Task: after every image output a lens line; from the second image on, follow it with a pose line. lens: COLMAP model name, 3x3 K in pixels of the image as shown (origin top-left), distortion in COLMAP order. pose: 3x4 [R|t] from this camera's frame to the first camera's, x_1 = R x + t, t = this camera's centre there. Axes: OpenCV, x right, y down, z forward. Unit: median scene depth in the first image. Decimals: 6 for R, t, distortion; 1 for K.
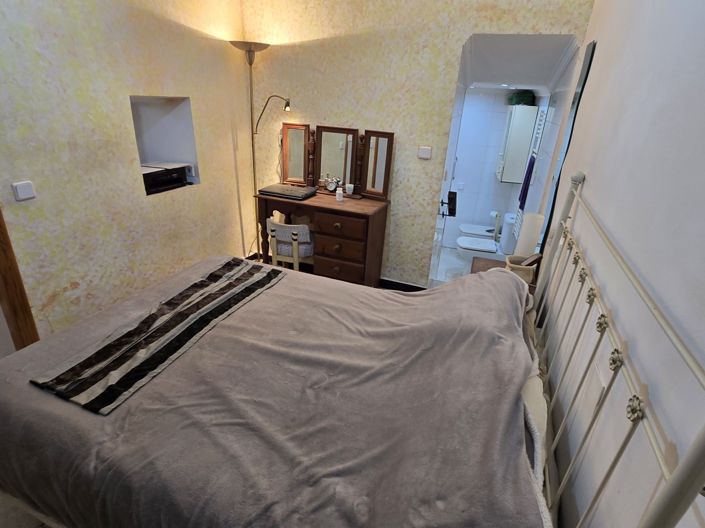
lens RADIAL K [[394.7, 0, 351.2], [0, 394.7, 264.3], [0, 0, 1]] dist [0.000602, -0.003724]
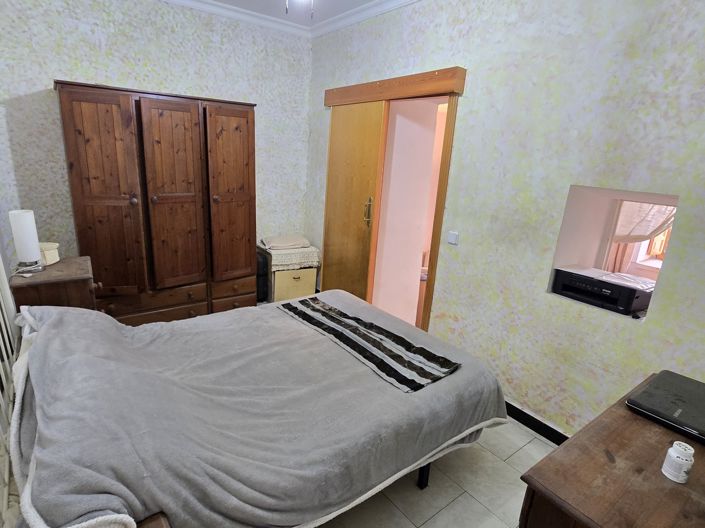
lens RADIAL K [[394.7, 0, 350.6], [0, 394.7, 265.7], [0, 0, 1]] dist [0.000602, -0.003724]
pose [[-0.512439, 0.151083, -0.845329, 0.524378], [-0.421844, 0.813144, 0.401053, -0.460786], [0.747967, 0.562112, -0.352953, 1.128806]]
